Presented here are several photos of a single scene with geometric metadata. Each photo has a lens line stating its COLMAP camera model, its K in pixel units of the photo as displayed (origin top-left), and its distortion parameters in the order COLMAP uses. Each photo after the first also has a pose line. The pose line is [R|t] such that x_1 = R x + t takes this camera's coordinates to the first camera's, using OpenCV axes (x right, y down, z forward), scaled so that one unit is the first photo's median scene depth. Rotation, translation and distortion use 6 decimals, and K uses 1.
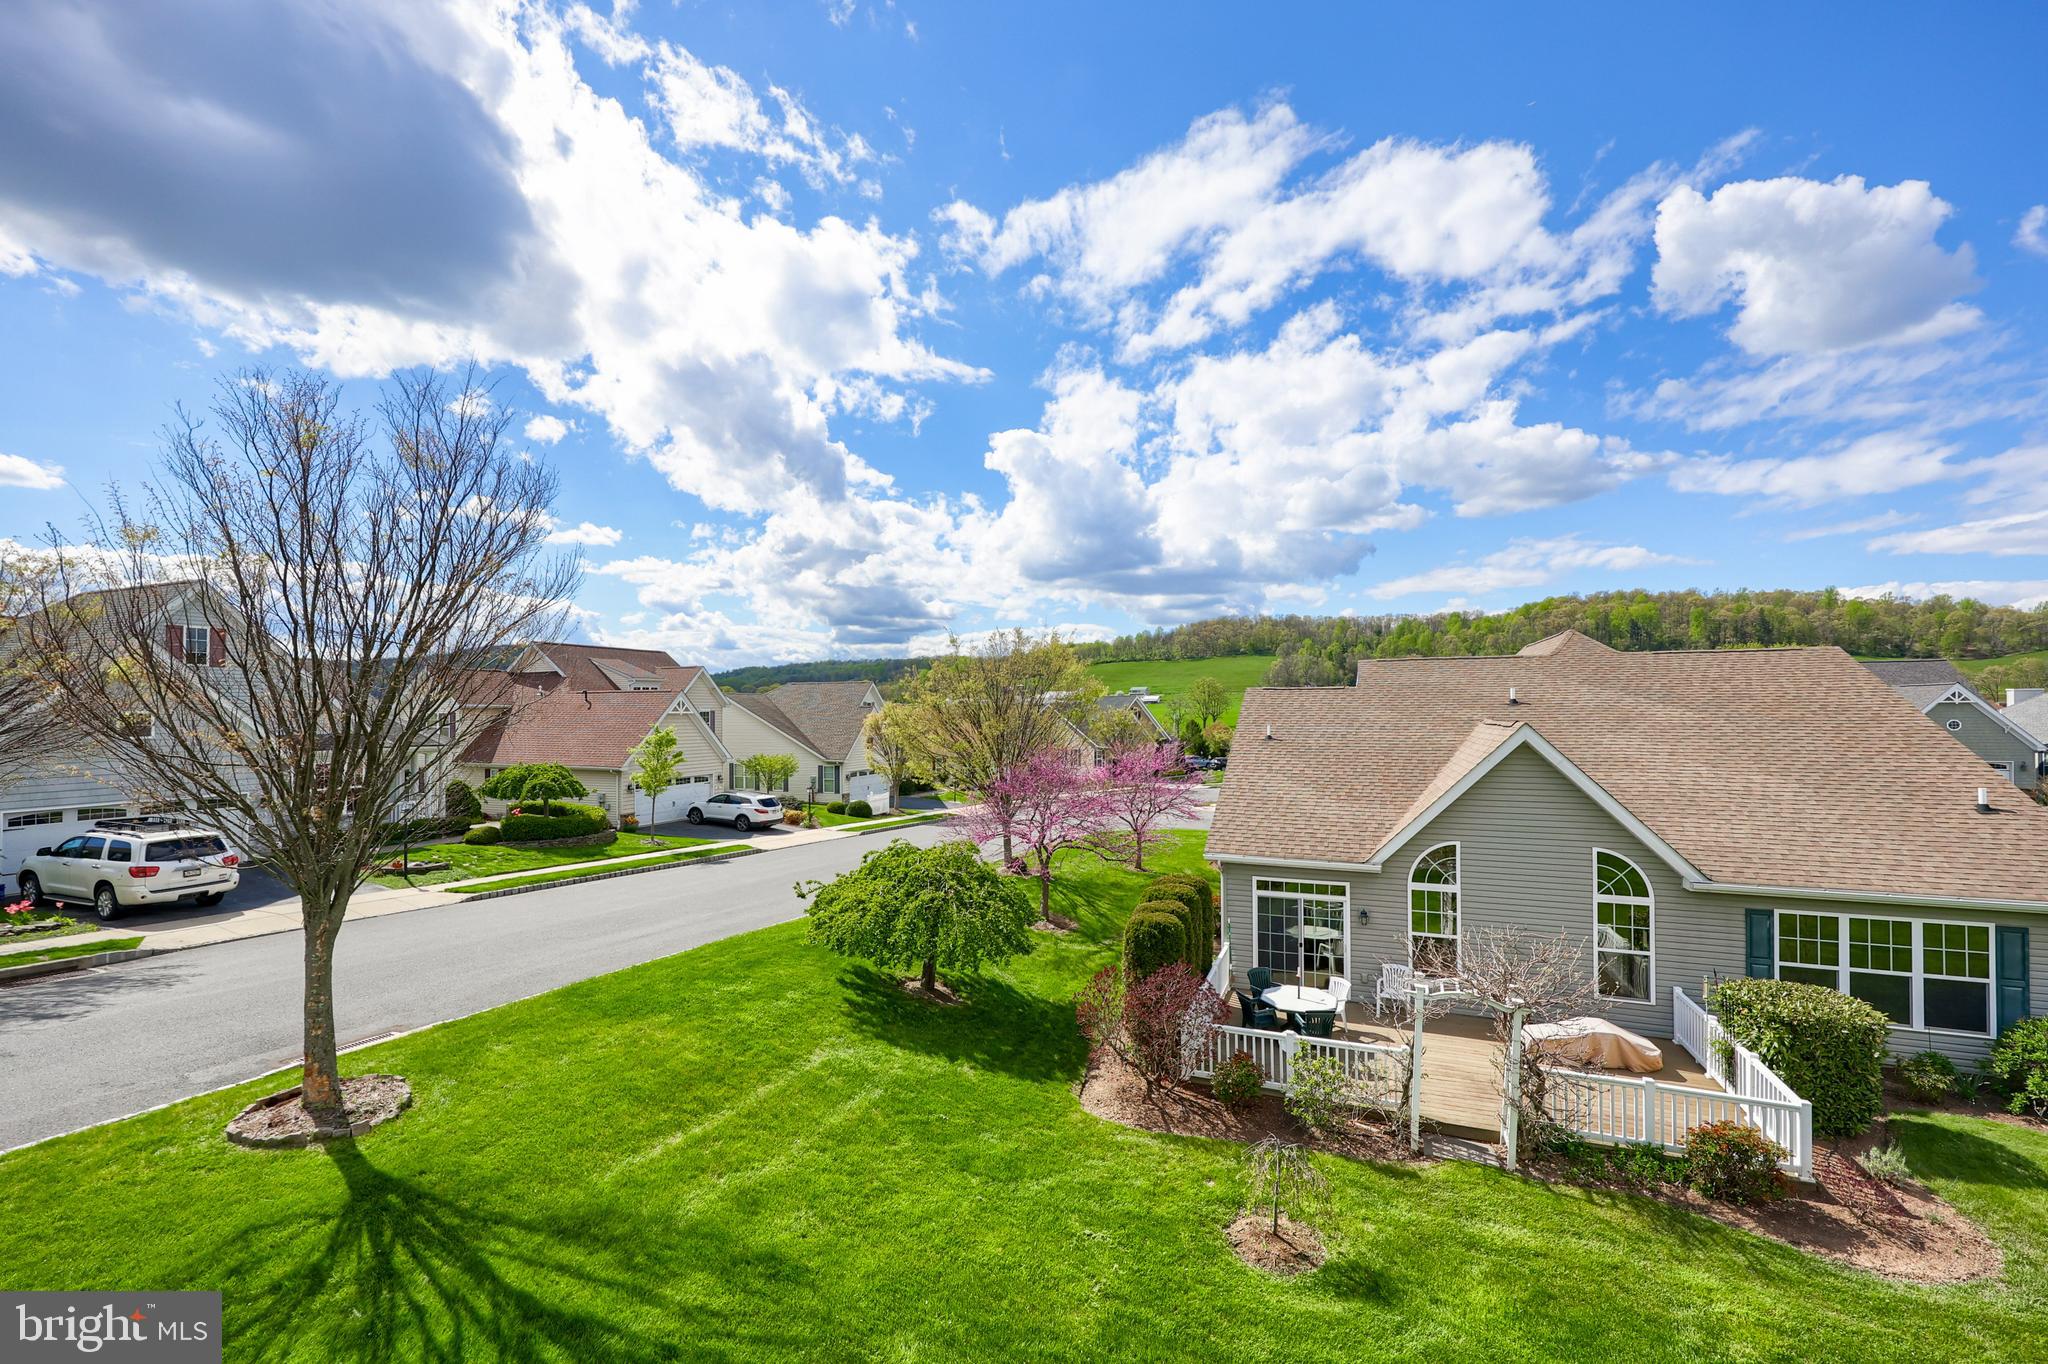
lens RADIAL K [[818.2, 0, 1024.9], [0, 818.2, 691.2], [0, 0, 1]] dist [-0.007733, 0.000548]
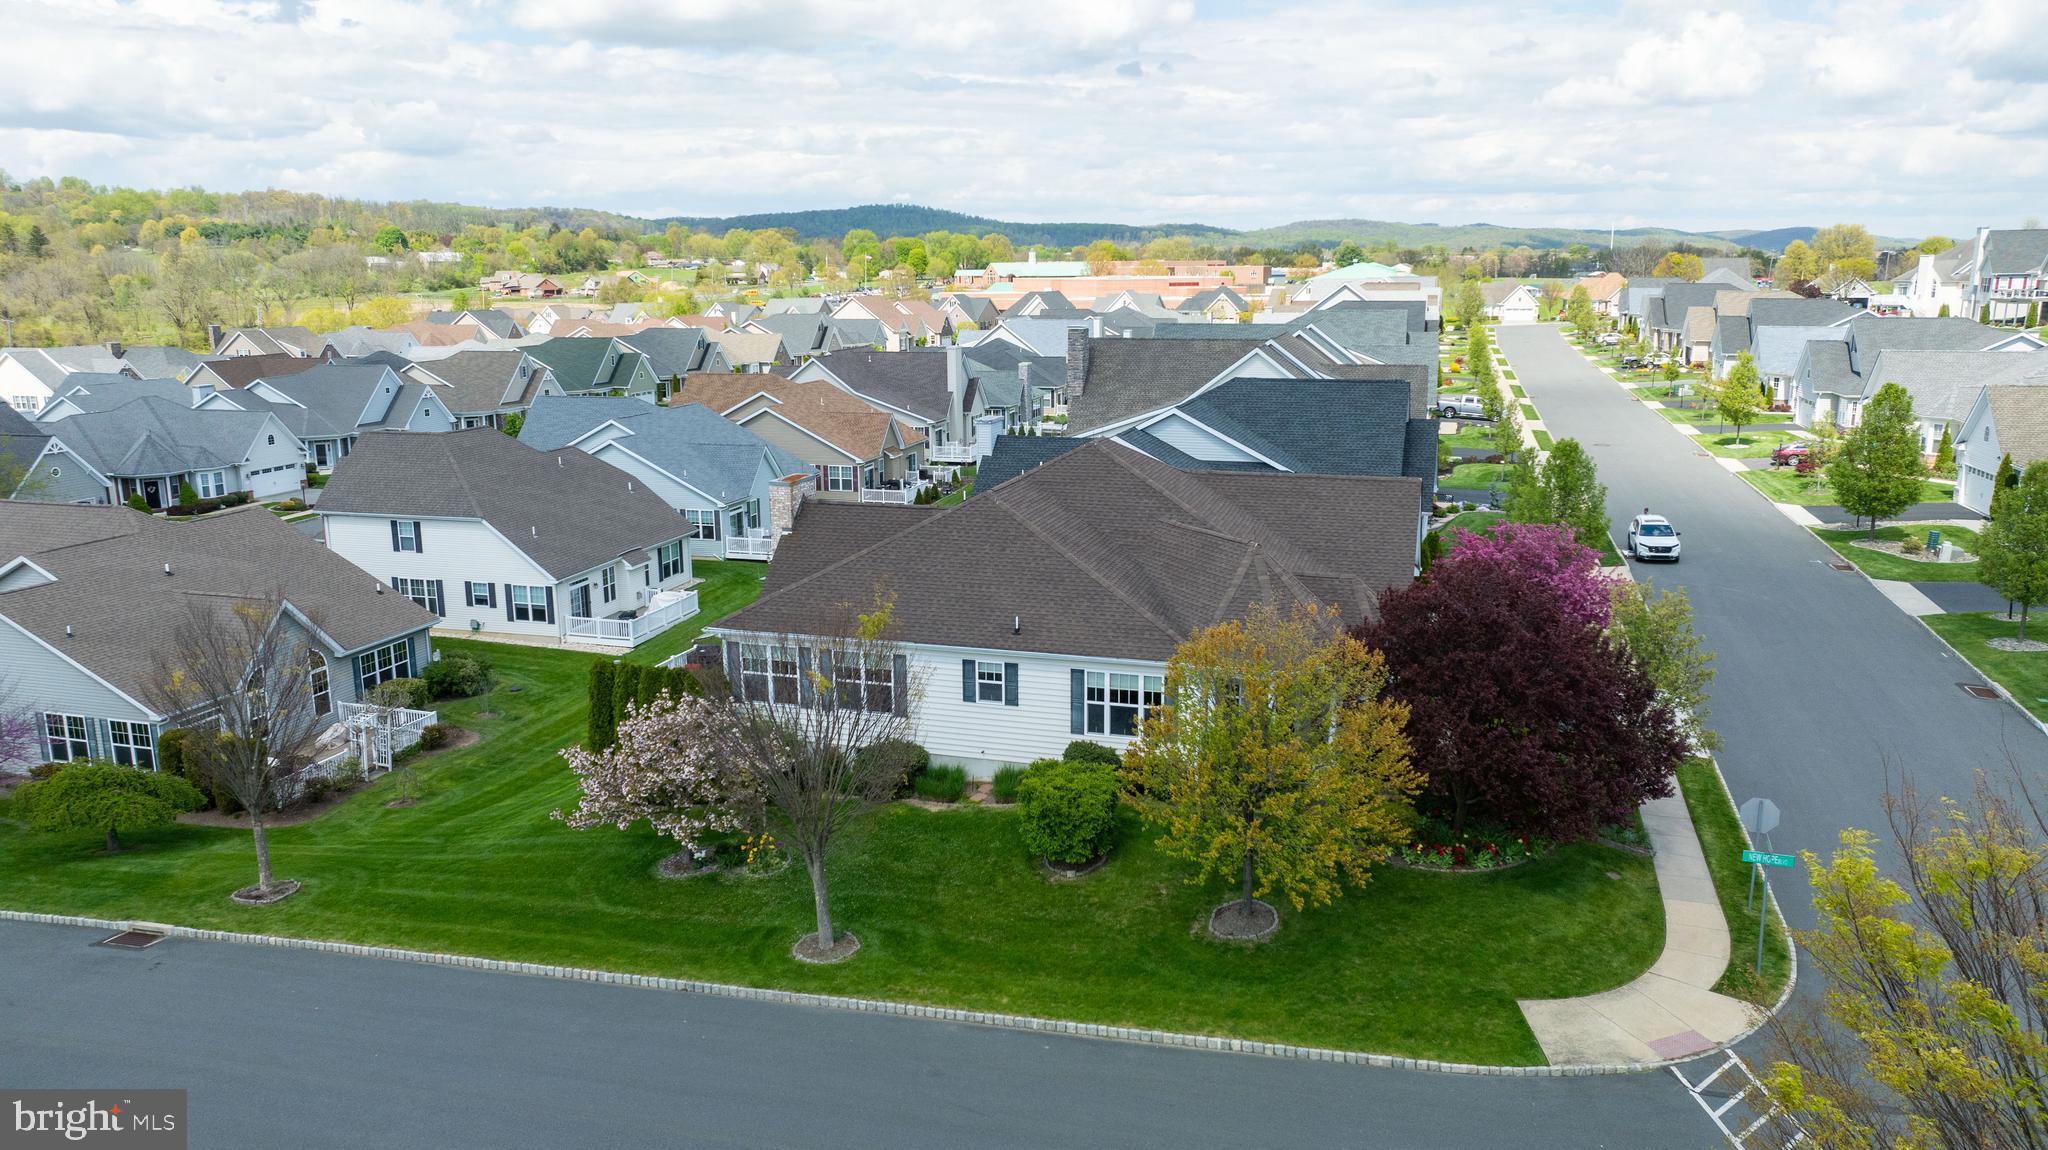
lens RADIAL K [[1448.4, 0, 1046.9], [0, 1448.4, 576.6], [0, 0, 1]] dist [-0.040766, 0.047280]
pose [[-0.108859, -0.203899, 0.972921, -3.358194], [-0.019024, 0.978985, 0.203041, -0.853252], [-0.993875, 0.003594, -0.110451, -0.515296]]
